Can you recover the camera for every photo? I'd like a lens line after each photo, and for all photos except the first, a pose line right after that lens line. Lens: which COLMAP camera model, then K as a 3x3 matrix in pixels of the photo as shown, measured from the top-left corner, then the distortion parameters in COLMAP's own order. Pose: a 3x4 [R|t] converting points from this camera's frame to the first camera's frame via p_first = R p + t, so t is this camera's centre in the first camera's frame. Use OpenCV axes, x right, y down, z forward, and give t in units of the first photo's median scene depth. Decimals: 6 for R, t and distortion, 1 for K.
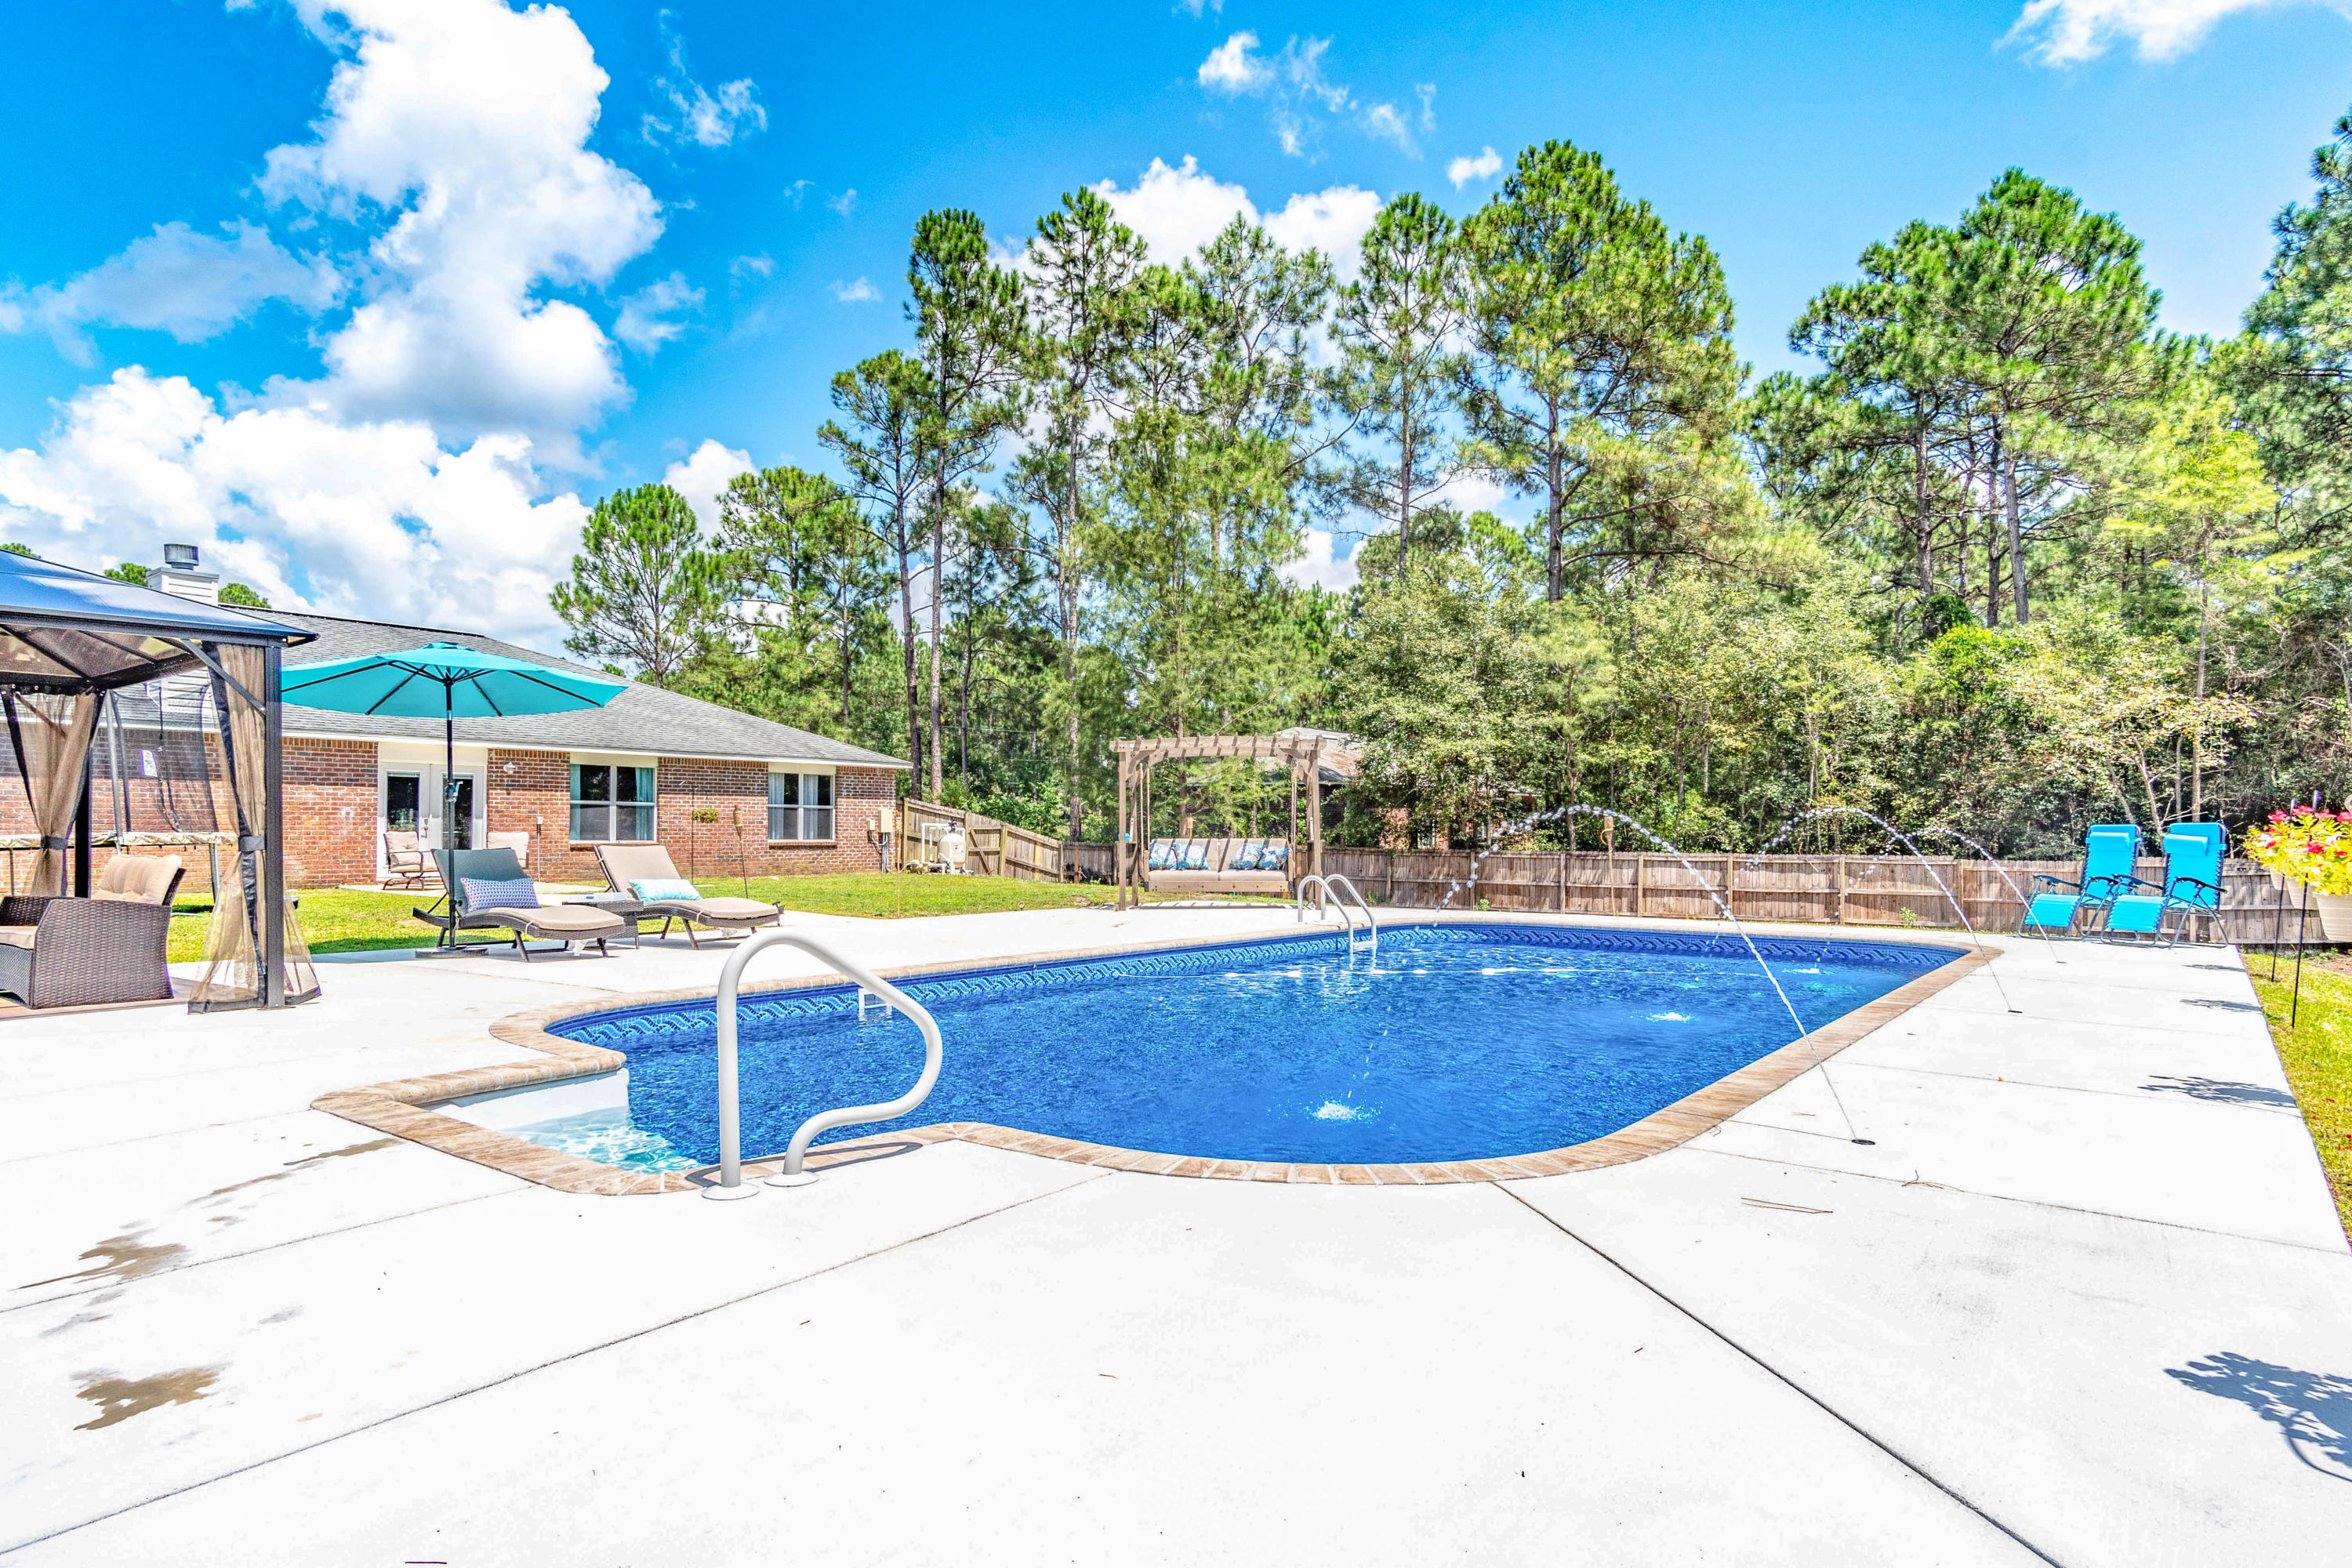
lens RADIAL K [[1329.4, 0, 1178.2], [0, 1329.4, 824.8], [0, 0, 1]] dist [0.005049, 0.002862]
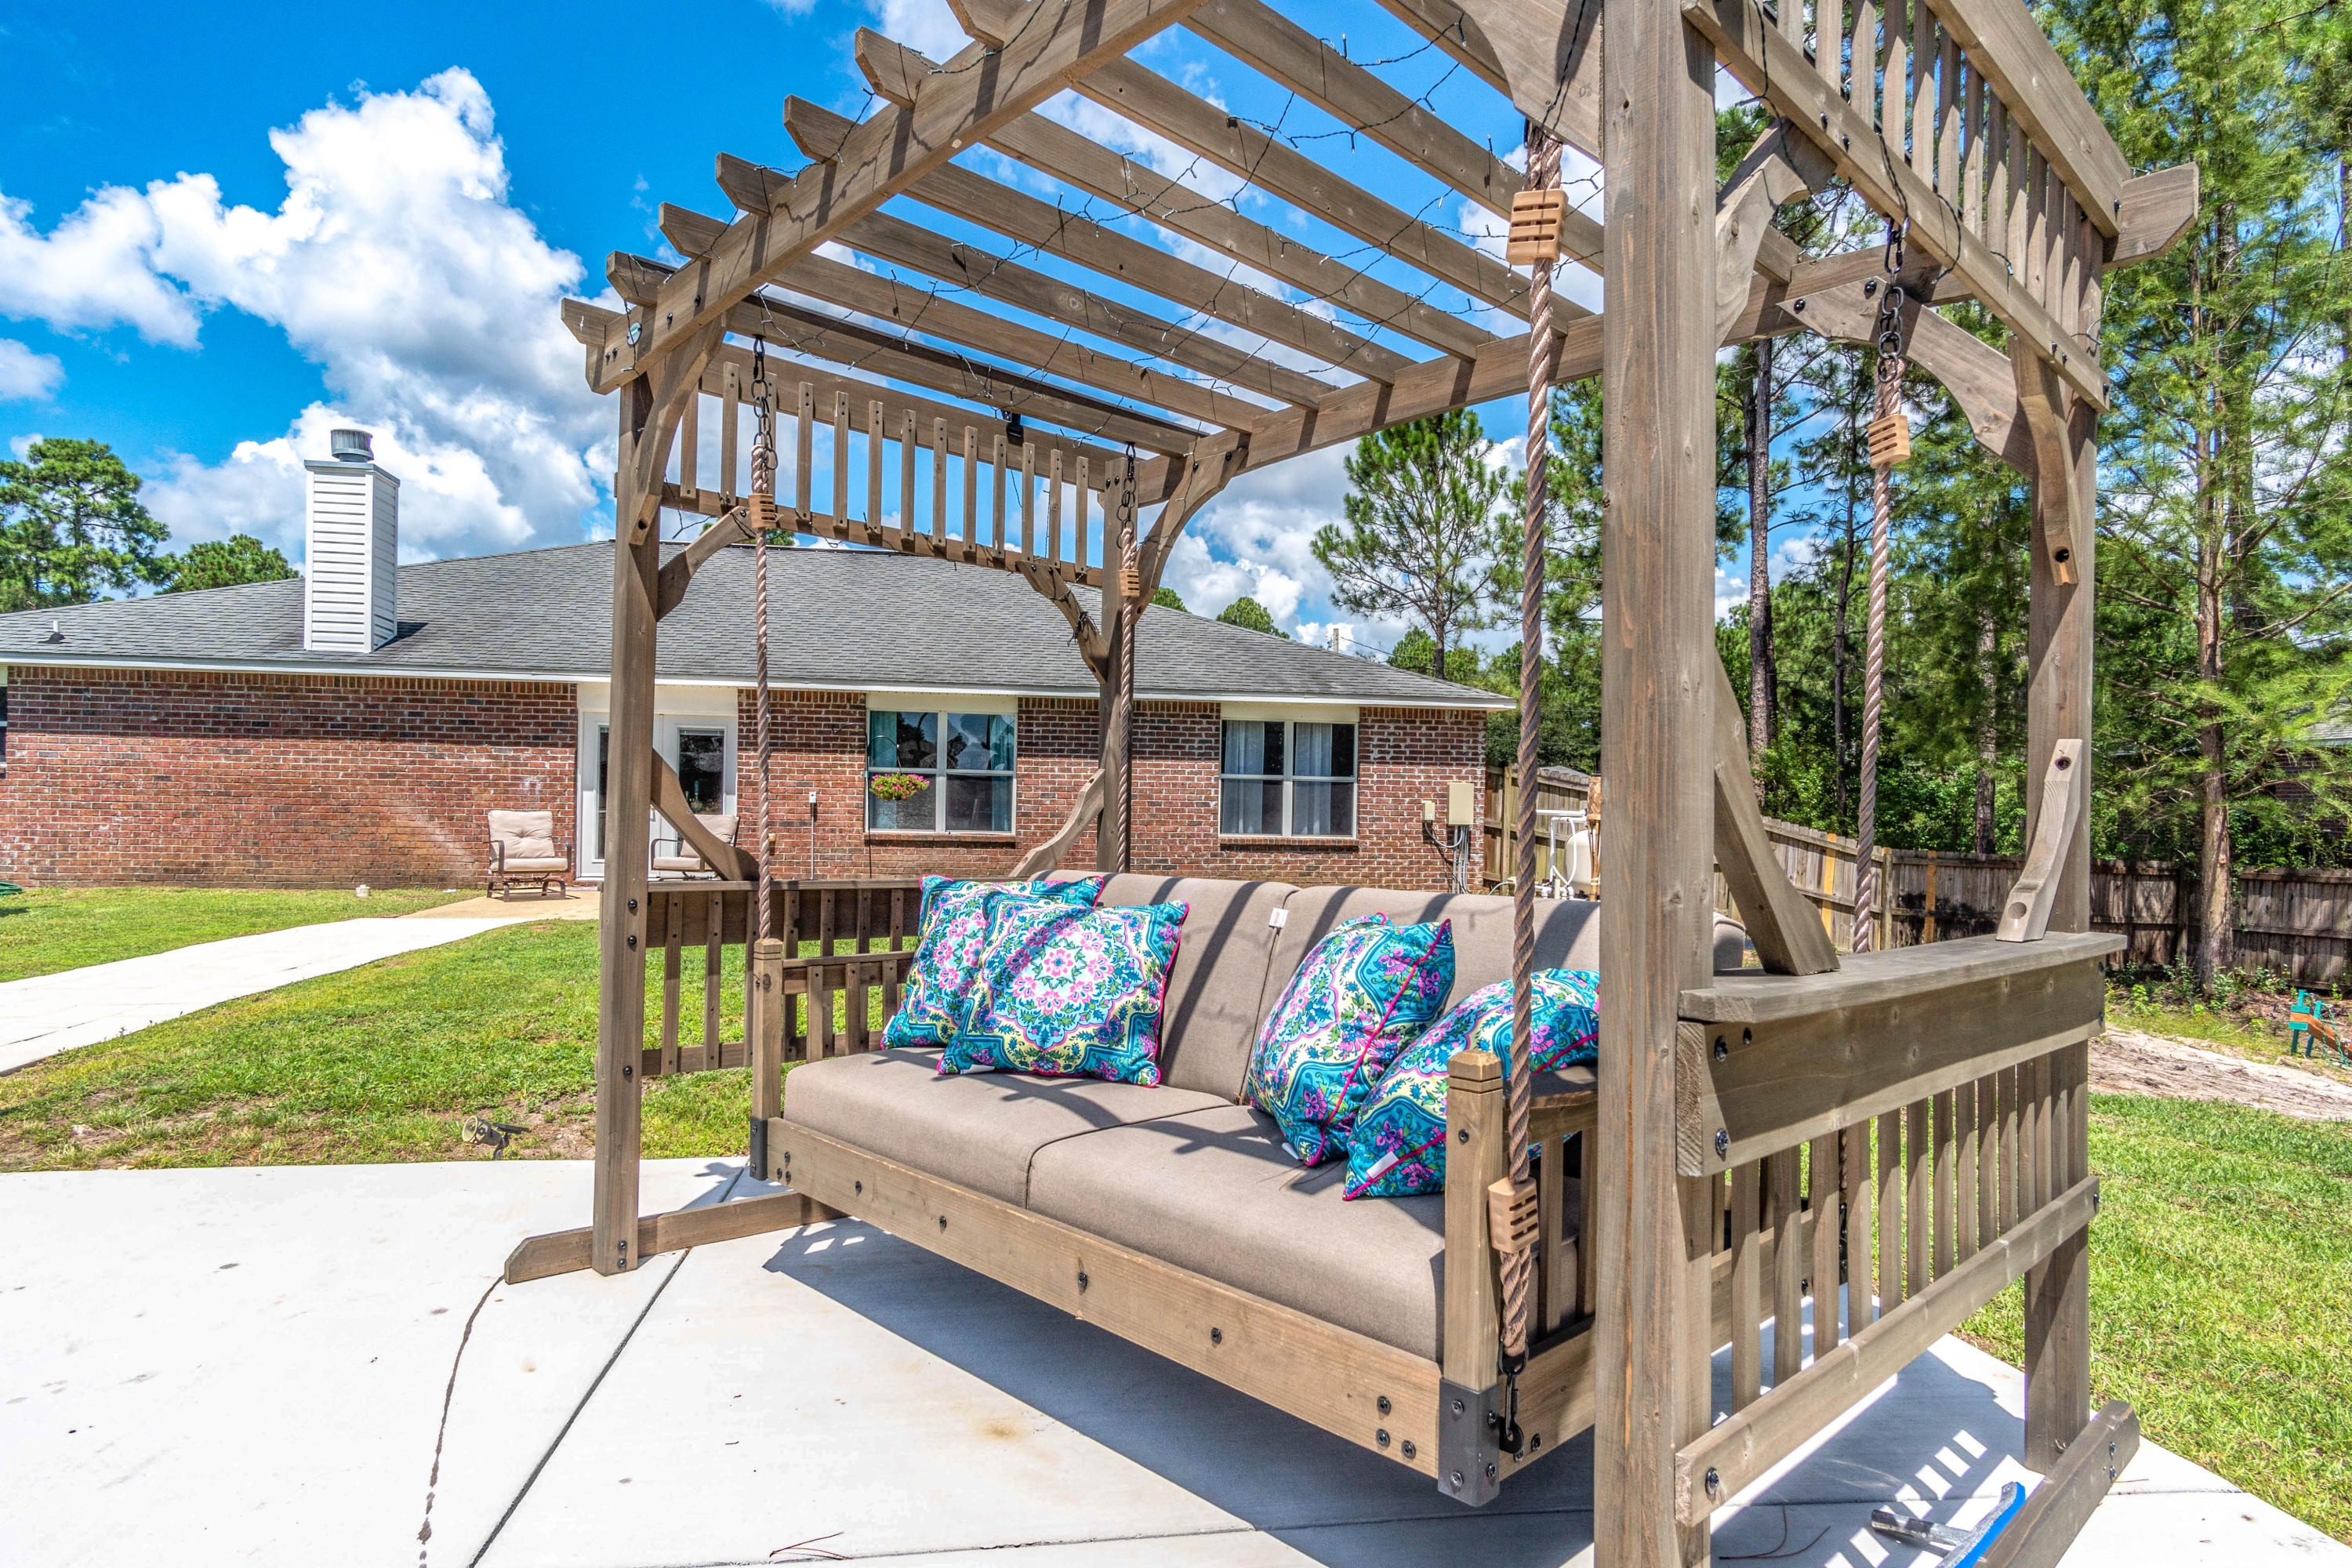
lens RADIAL K [[1329.4, 0, 1162.2], [0, 1329.4, 796.0], [0, 0, 1]] dist [0.005049, 0.002862]
pose [[0.716690, 0.001098, -0.697391, 0.074891], [-0.011181, 0.999888, -0.009917, 0.000472], [0.697302, 0.014905, 0.716622, 0.495886]]
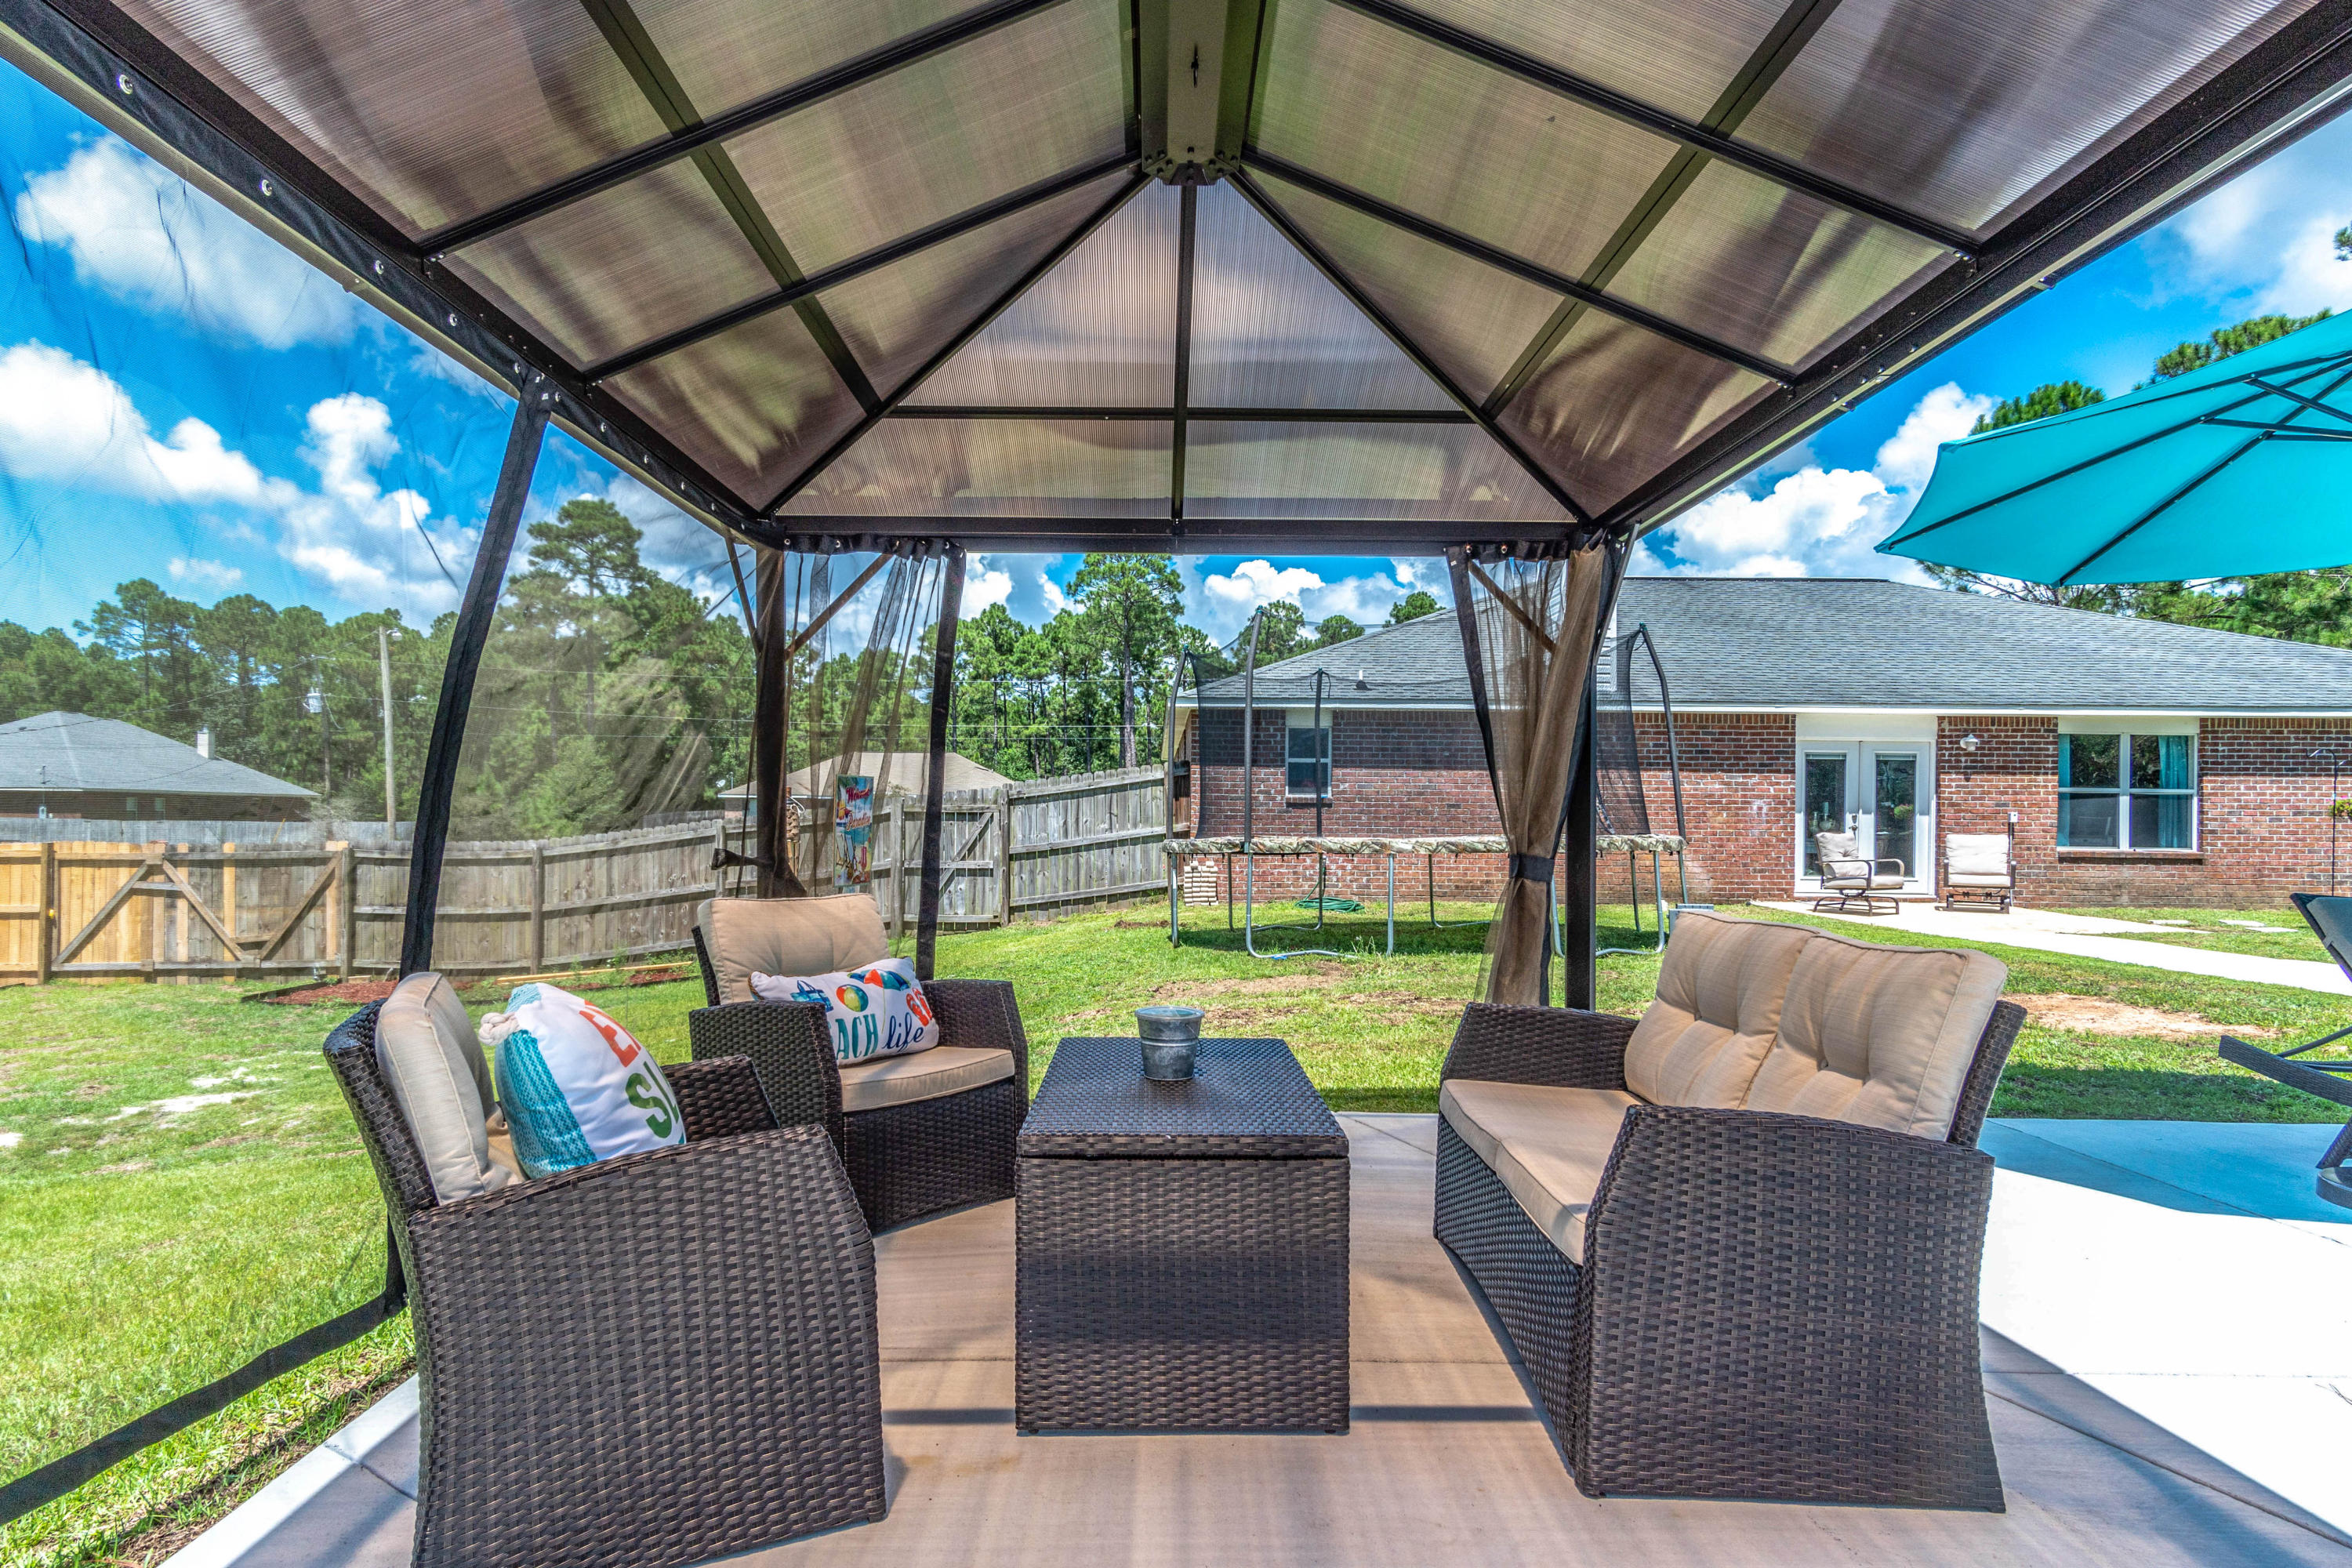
lens RADIAL K [[1329.4, 0, 1137.8], [0, 1329.4, 811.8], [0, 0, 1]] dist [0.005049, 0.002862]
pose [[0.602961, -0.002679, -0.797766, -0.153677], [-0.002326, 0.999984, -0.005116, -0.001127], [0.797767, 0.004941, 0.602945, 0.168720]]
